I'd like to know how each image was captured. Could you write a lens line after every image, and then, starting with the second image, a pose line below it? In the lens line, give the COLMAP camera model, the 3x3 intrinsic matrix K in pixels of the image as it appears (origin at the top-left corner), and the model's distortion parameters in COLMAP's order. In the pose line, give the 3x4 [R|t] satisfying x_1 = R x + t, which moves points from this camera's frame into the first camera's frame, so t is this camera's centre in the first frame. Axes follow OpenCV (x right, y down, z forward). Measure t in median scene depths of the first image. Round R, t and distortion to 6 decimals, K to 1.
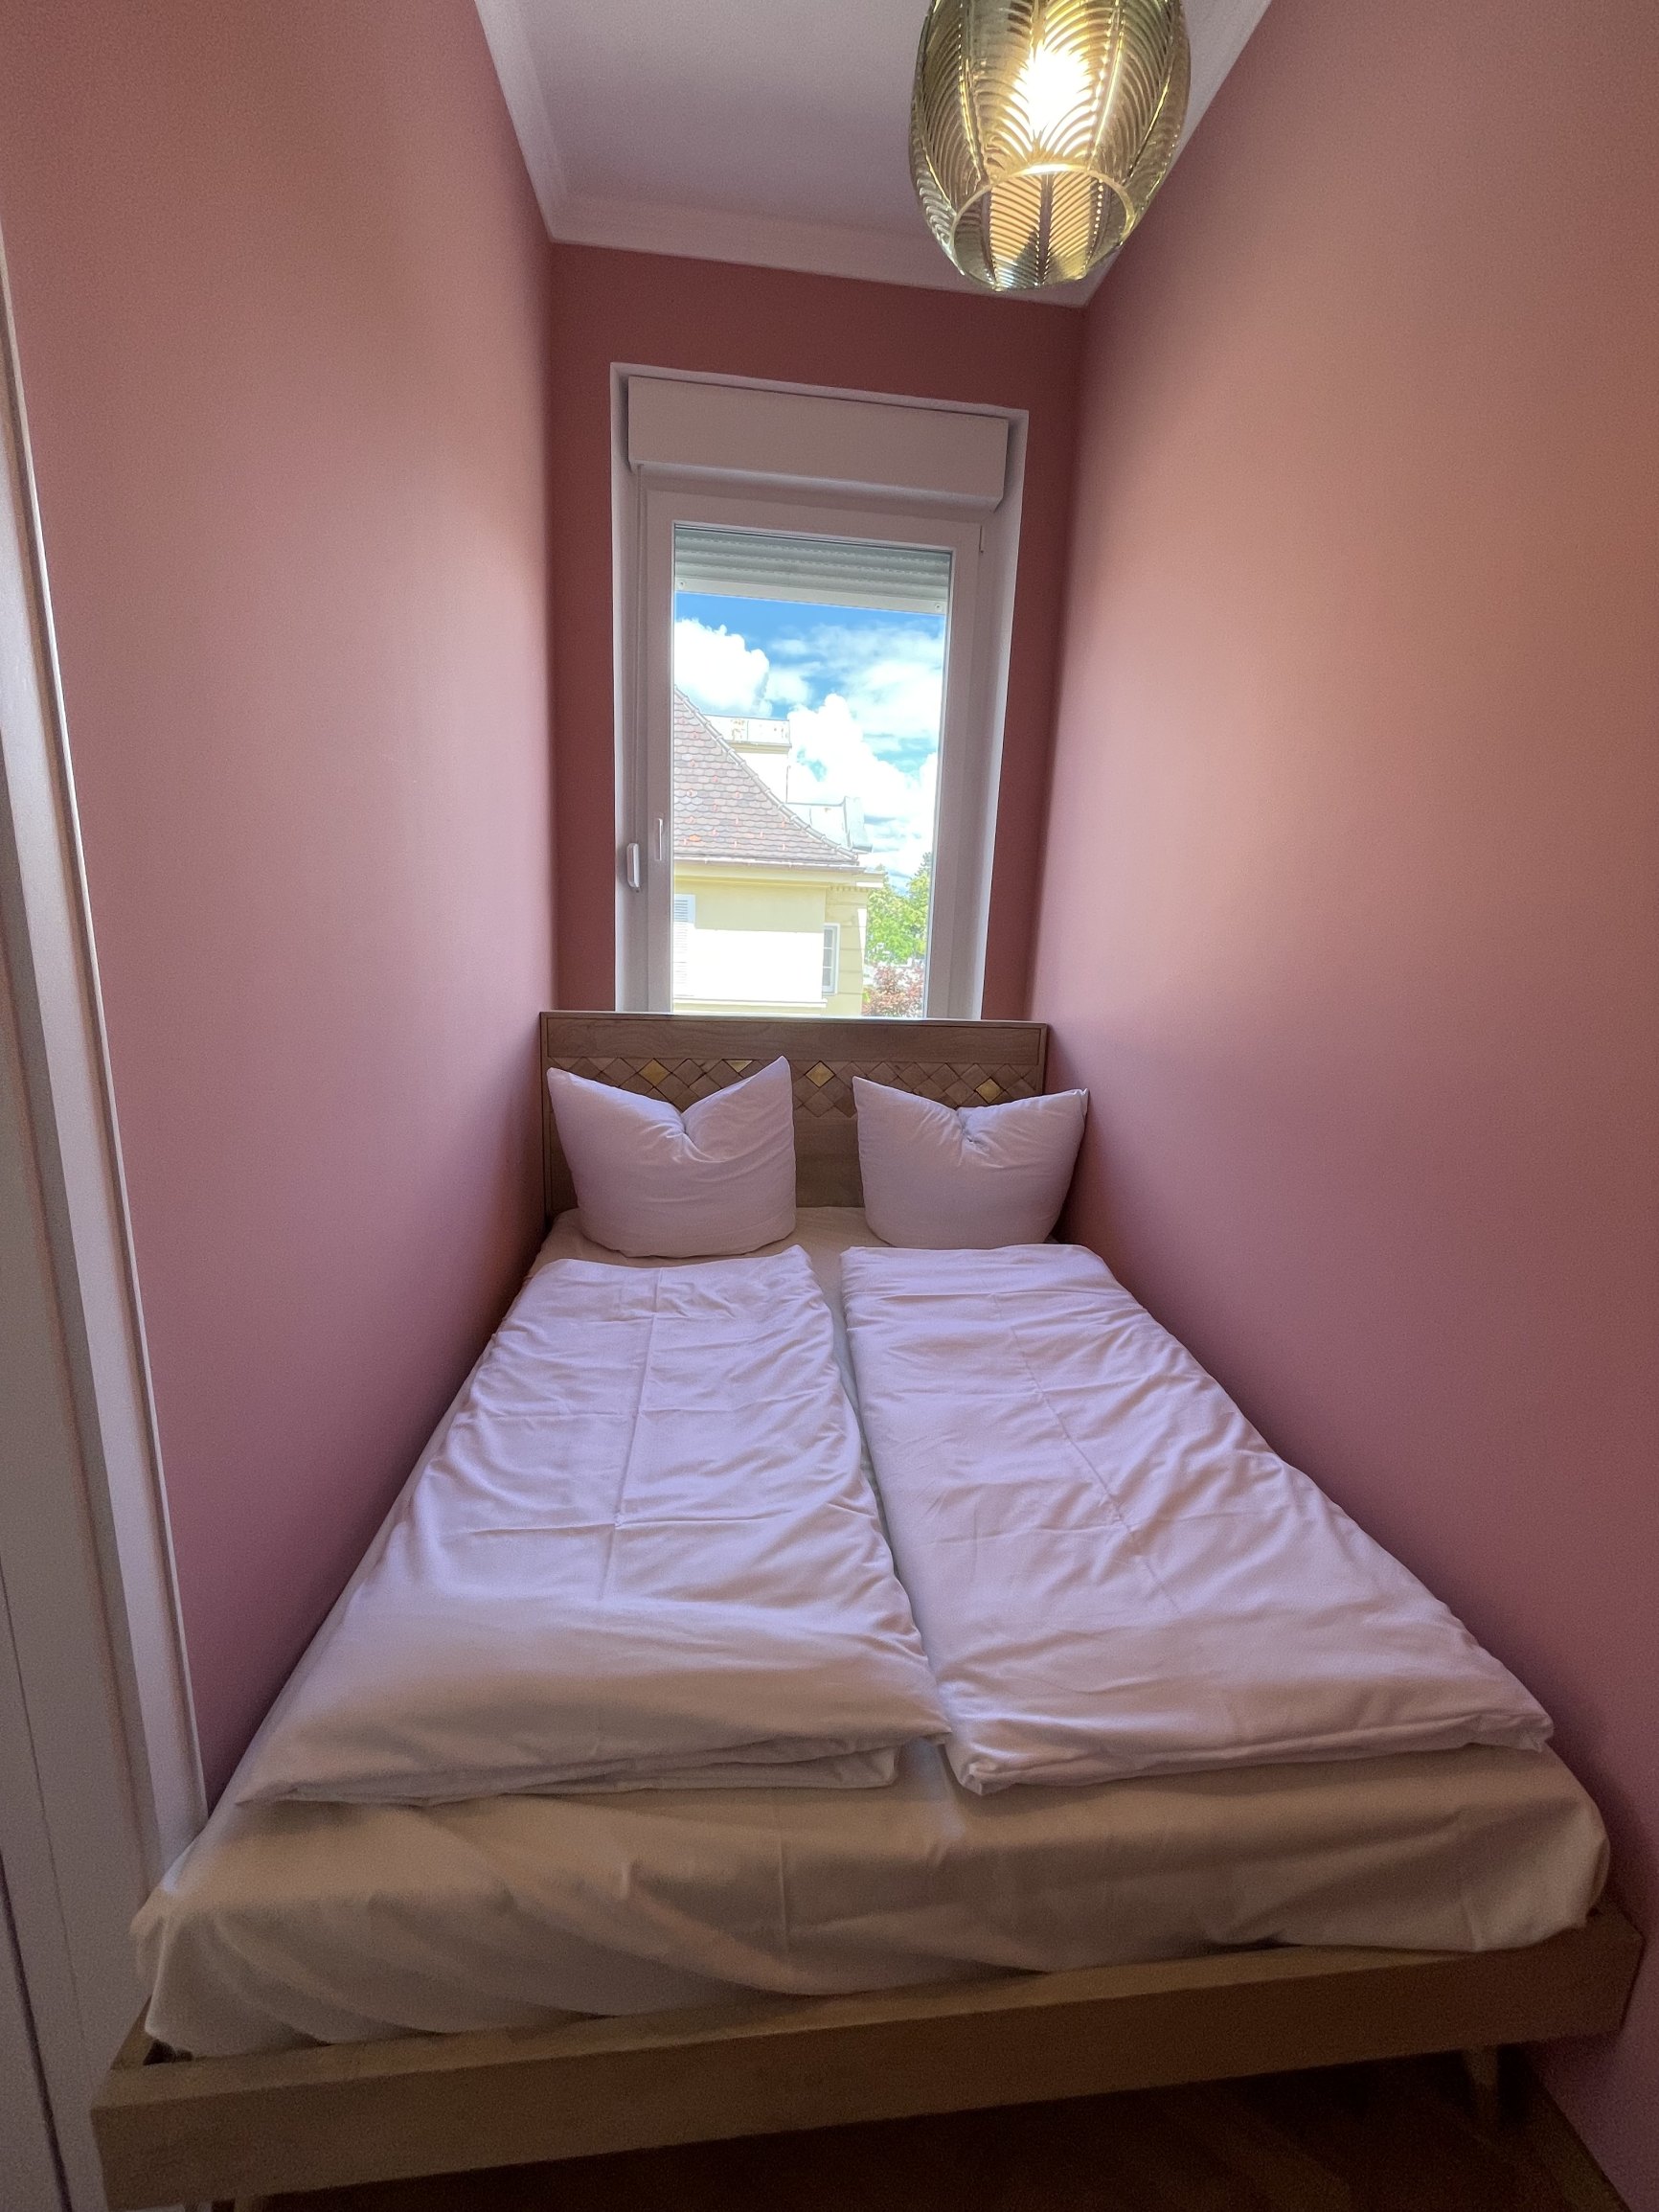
lens RADIAL K [[904.7, 0, 829.8], [0, 904.7, 1106.8], [0, 0, 1]] dist [-0.000767, 0.000131]
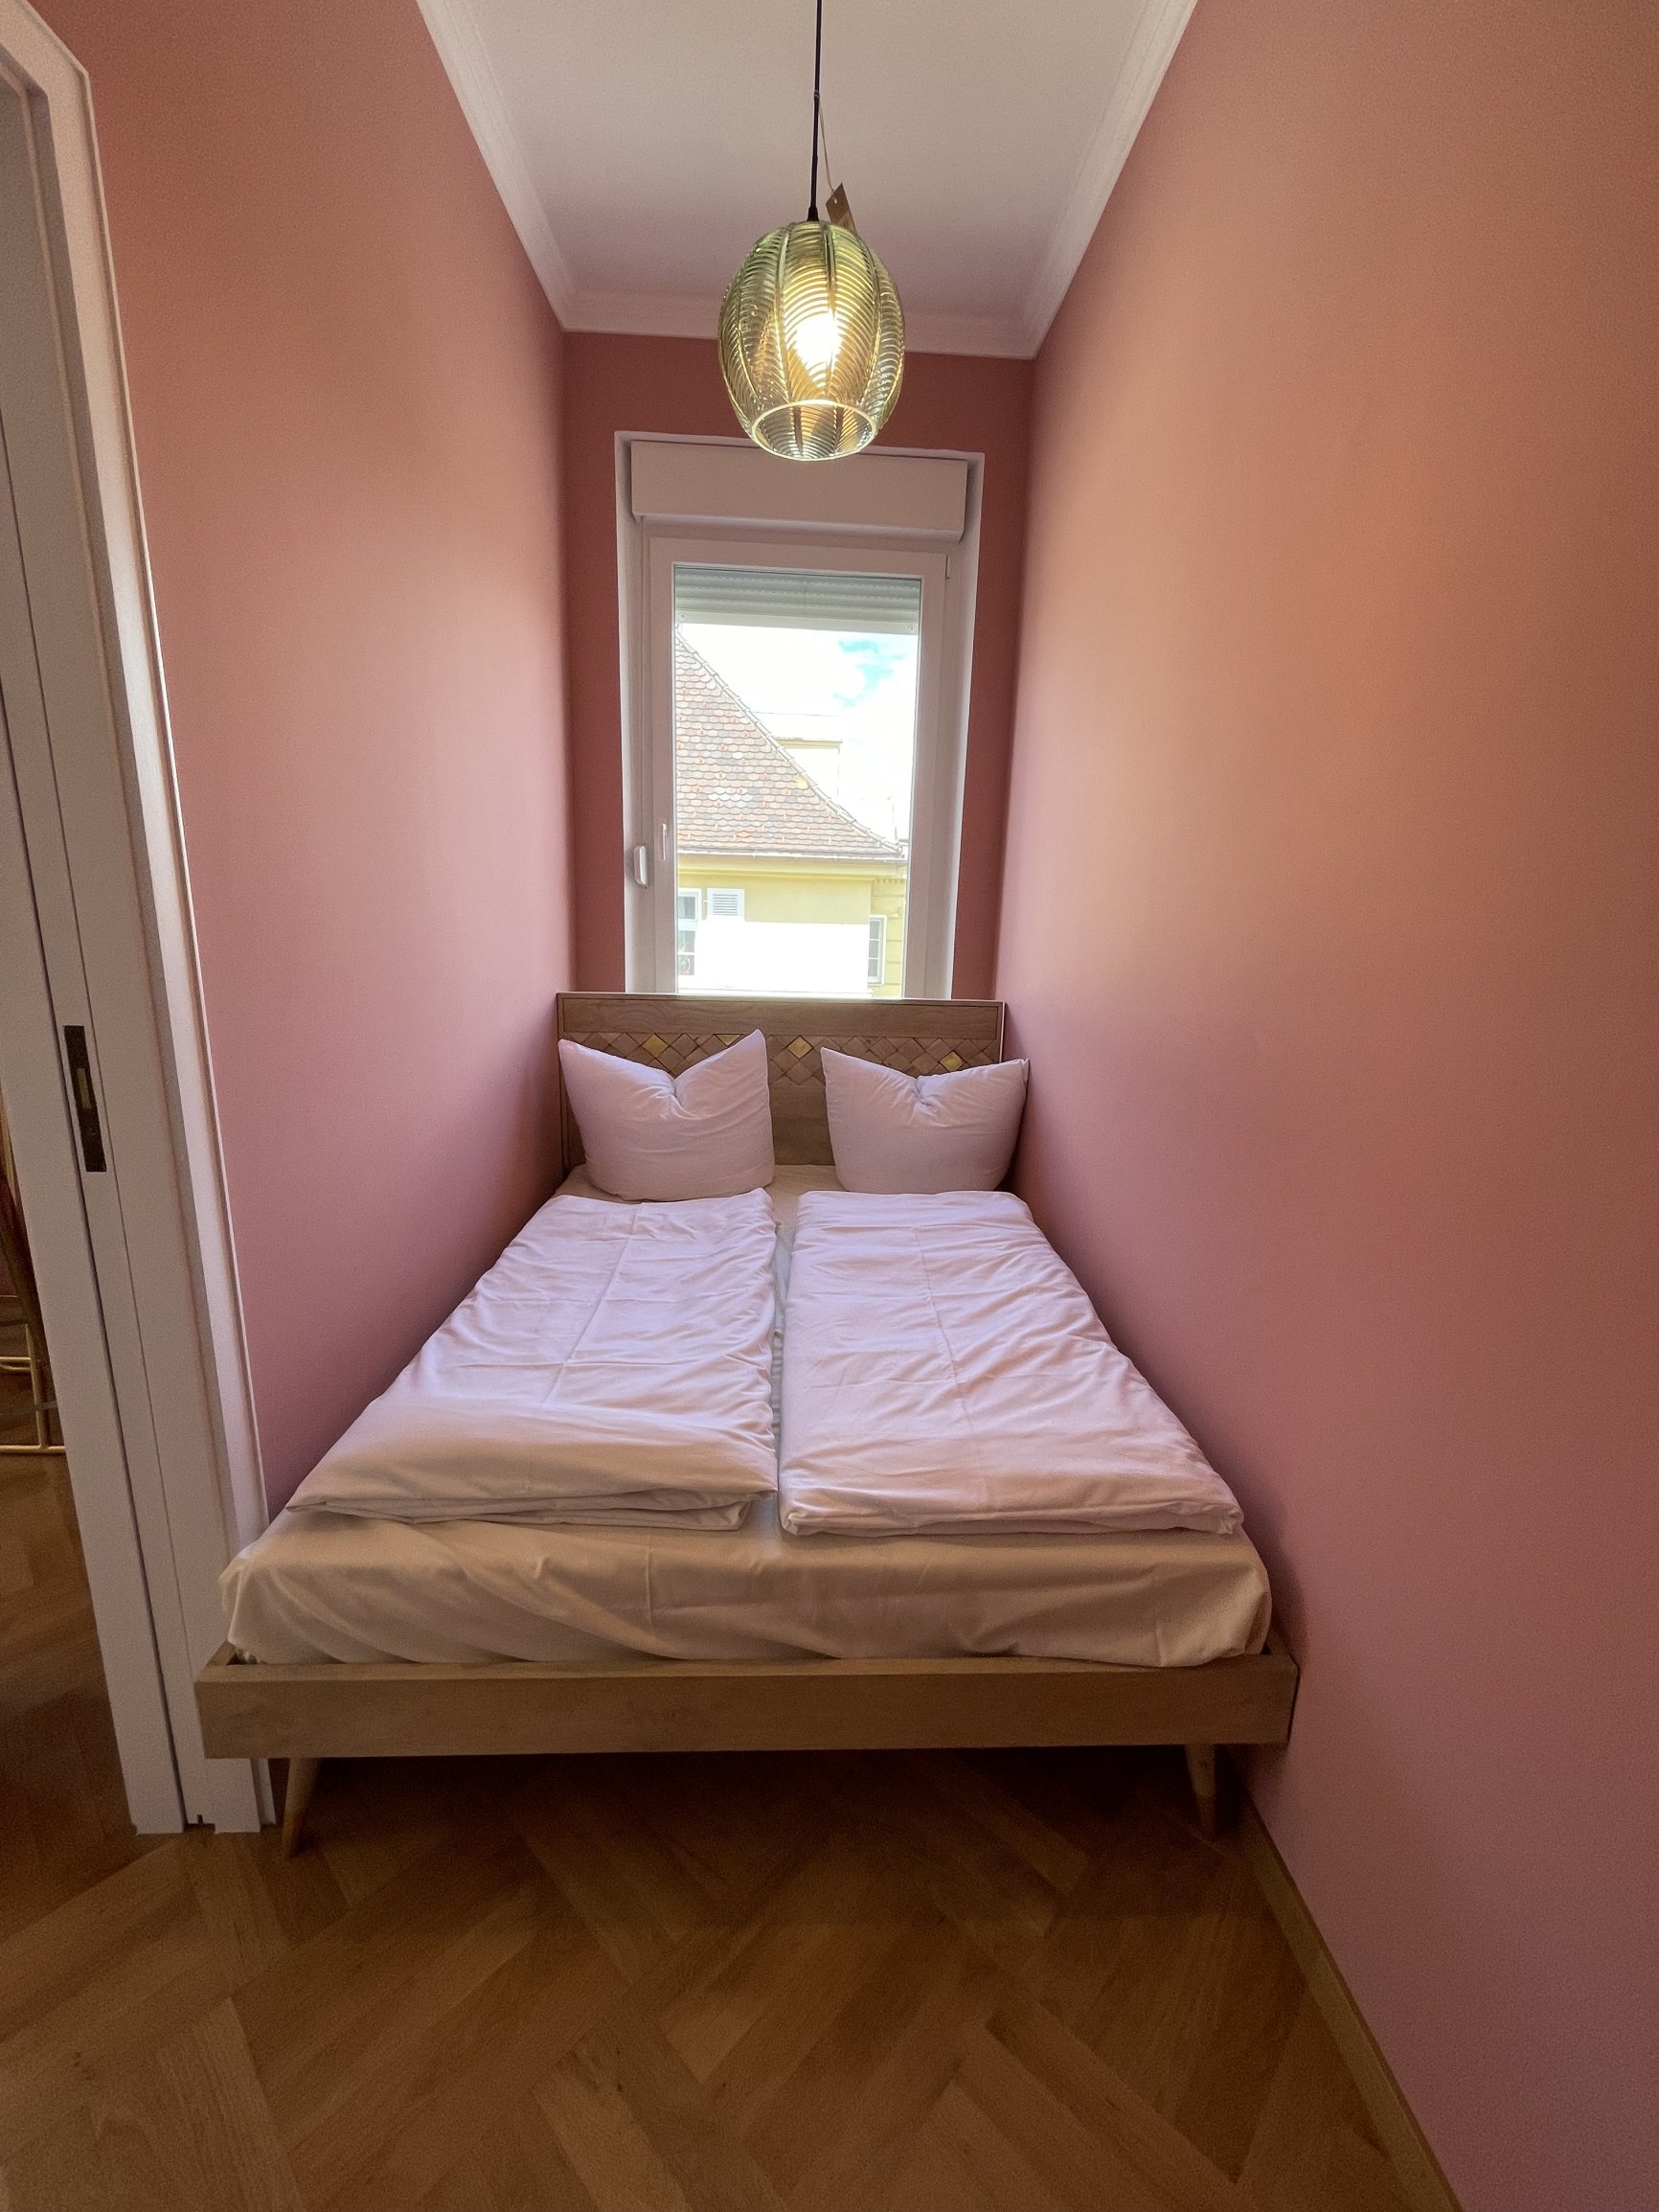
lens RADIAL K [[904.7, 0, 826.7], [0, 904.7, 1107.5], [0, 0, 1]] dist [-0.000767, 0.000131]
pose [[0.997468, 0.005120, -0.070937, 0.200699], [-0.004526, 0.999953, 0.008531, 0.057209], [0.070978, -0.008188, 0.997444, -0.250980]]
